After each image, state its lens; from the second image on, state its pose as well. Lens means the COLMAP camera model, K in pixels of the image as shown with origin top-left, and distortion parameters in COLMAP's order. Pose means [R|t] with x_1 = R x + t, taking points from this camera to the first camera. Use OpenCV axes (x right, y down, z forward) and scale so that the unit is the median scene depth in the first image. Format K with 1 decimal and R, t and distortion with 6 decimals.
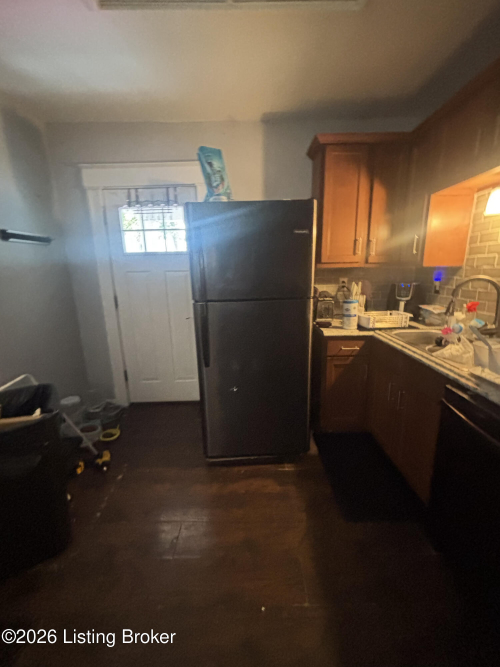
lens RADIAL K [[268.8, 0, 251.1], [0, 268.8, 328.1], [0, 0, 1]] dist [0.010387, 0.000012]
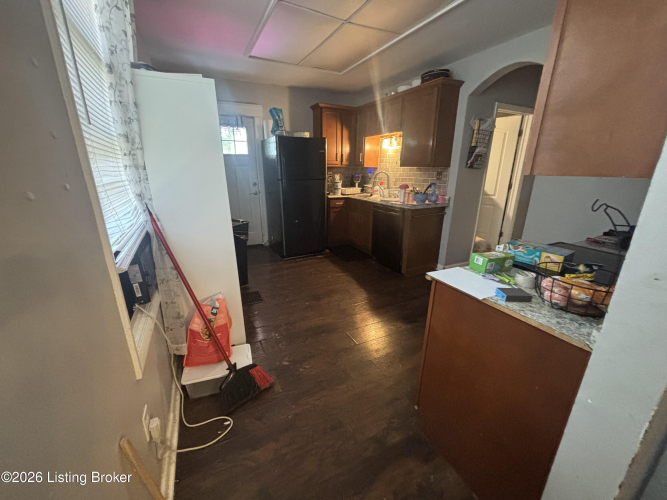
lens RADIAL K [[268.8, 0, 330.4], [0, 268.8, 249.1], [0, 0, 1]] dist [0.010387, 0.000012]
pose [[0.896793, -0.106459, 0.429451, -0.694376], [0.070370, 0.992585, 0.099108, 0.223098], [-0.436817, -0.058659, 0.897636, -0.995508]]
